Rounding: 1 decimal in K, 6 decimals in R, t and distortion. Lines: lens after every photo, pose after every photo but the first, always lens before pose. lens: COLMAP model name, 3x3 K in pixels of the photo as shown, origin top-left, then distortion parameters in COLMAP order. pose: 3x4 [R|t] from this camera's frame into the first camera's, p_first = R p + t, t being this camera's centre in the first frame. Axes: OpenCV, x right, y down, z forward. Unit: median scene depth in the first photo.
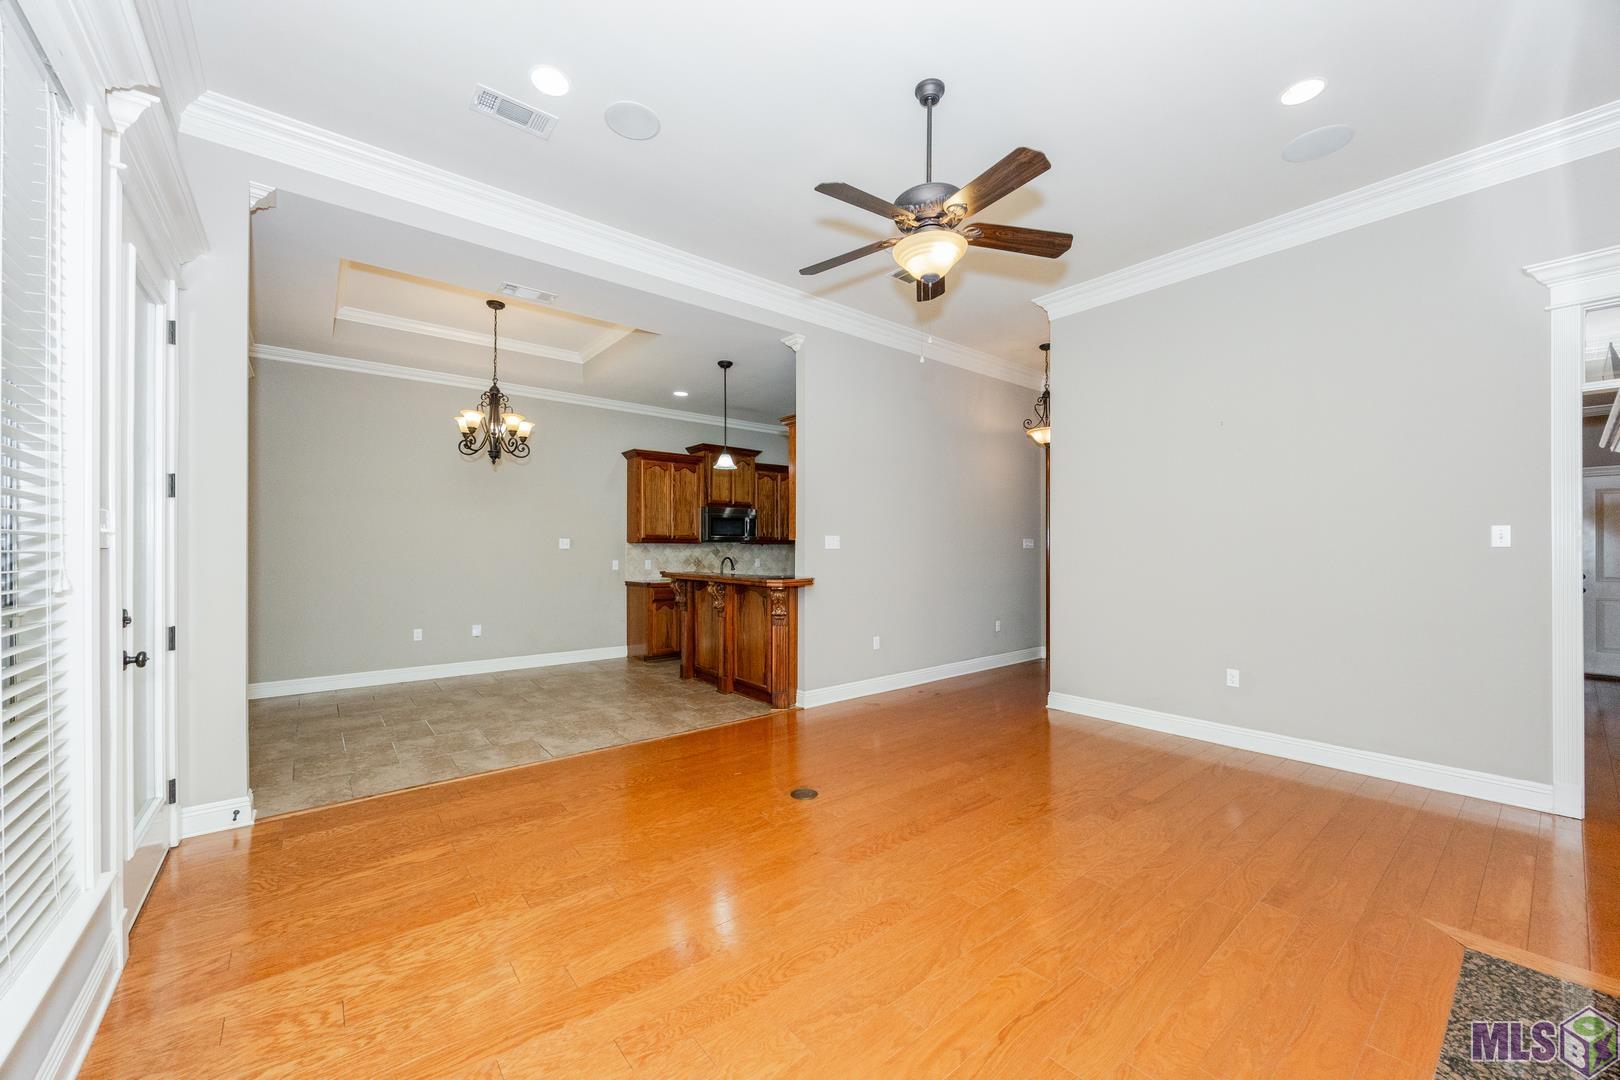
lens RADIAL K [[619.0, 0, 810.0], [0, 619.0, 540.0], [0, 0, 1]] dist [-0.010326, 0.000520]
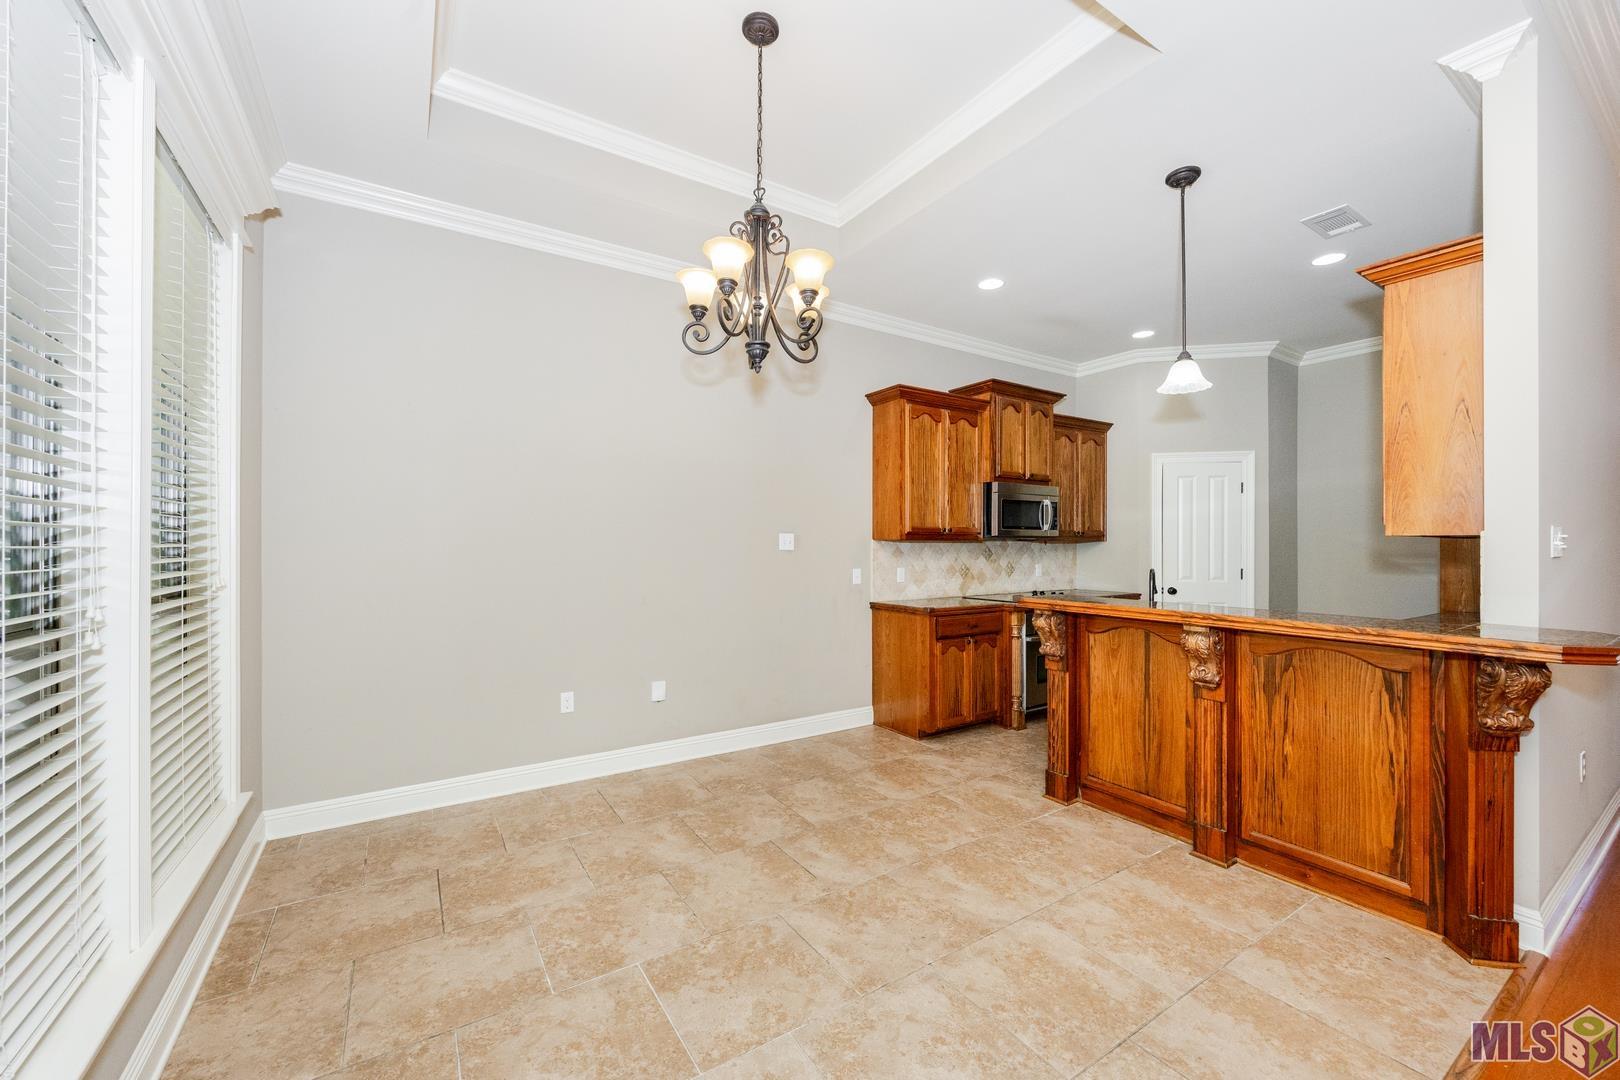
lens RADIAL K [[649.1, 0, 839.9], [0, 649.1, 533.4], [0, 0, 1]] dist [0.029192, 0.000042]
pose [[0.997200, 0.000039, -0.074779, -0.279915], [-0.000206, 0.999997, -0.002230, -0.000670], [0.074779, 0.002240, 0.997198, 0.348209]]
